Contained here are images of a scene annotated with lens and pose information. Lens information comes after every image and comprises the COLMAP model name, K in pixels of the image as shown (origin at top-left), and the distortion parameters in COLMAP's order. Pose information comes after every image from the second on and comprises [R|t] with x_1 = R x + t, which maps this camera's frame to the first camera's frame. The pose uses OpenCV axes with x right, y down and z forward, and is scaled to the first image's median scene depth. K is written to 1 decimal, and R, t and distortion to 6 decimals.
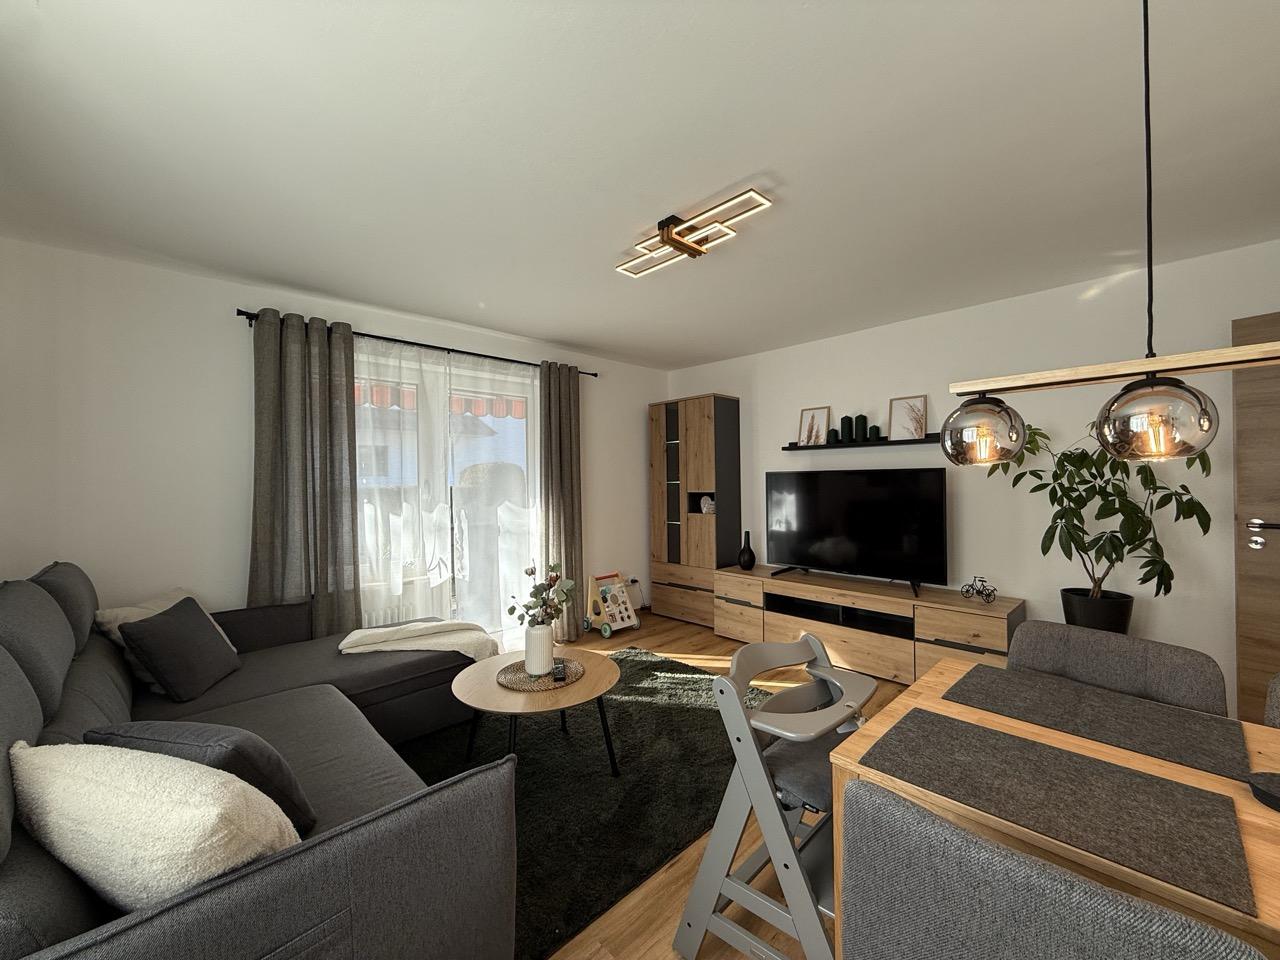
lens RADIAL K [[511.6, 0, 636.8], [0, 511.6, 479.9], [0, 0, 1]] dist [-0.002095, 0.000237]
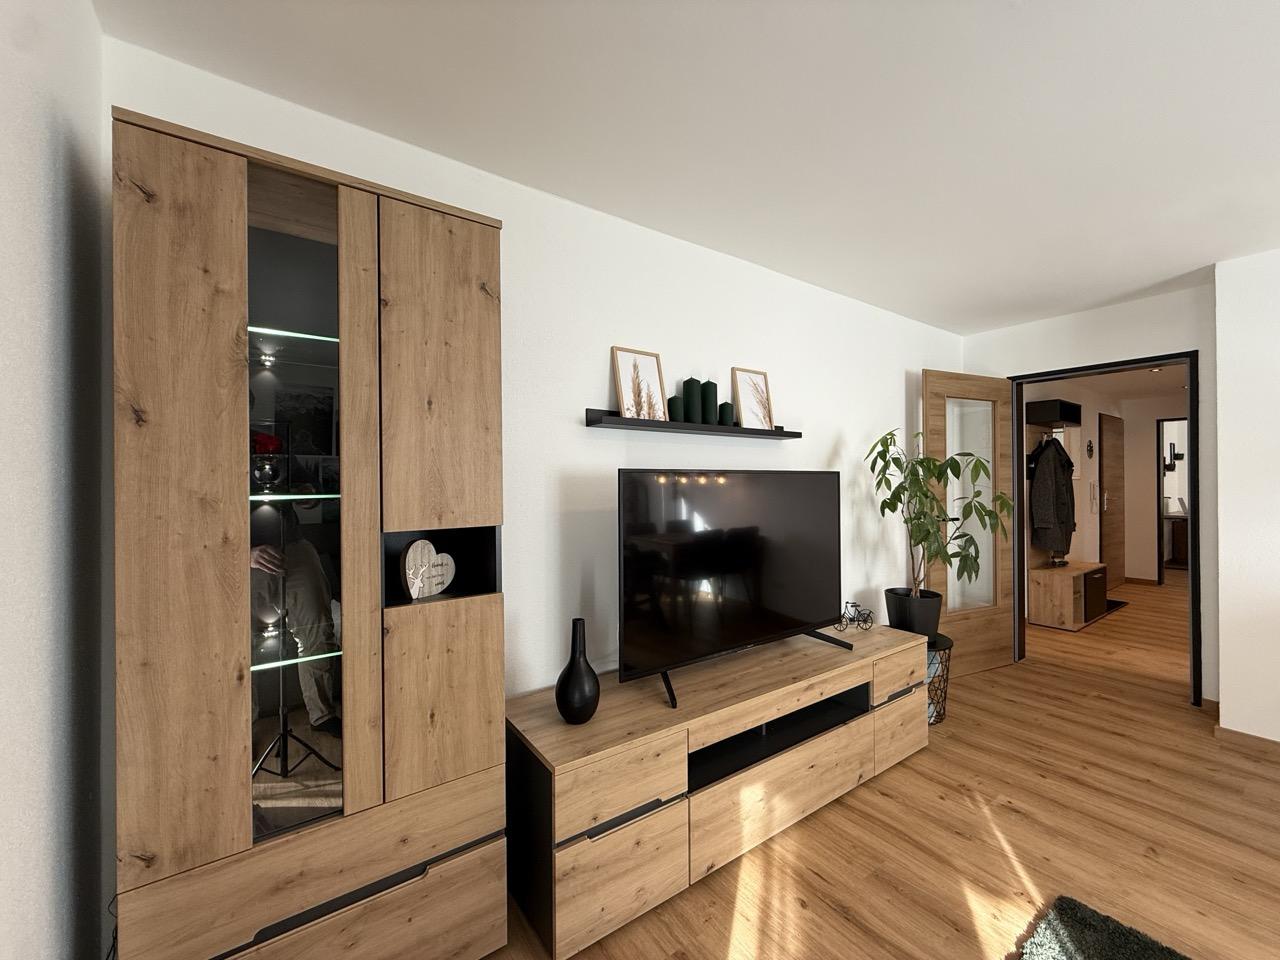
lens RADIAL K [[511.6, 0, 637.6], [0, 511.6, 478.1], [0, 0, 1]] dist [-0.002095, 0.000237]
pose [[0.158100, 0.018424, 0.987251, -0.173123], [0.003867, 0.999807, -0.019277, 0.000857], [-0.987416, 0.006866, 0.157998, 0.951481]]
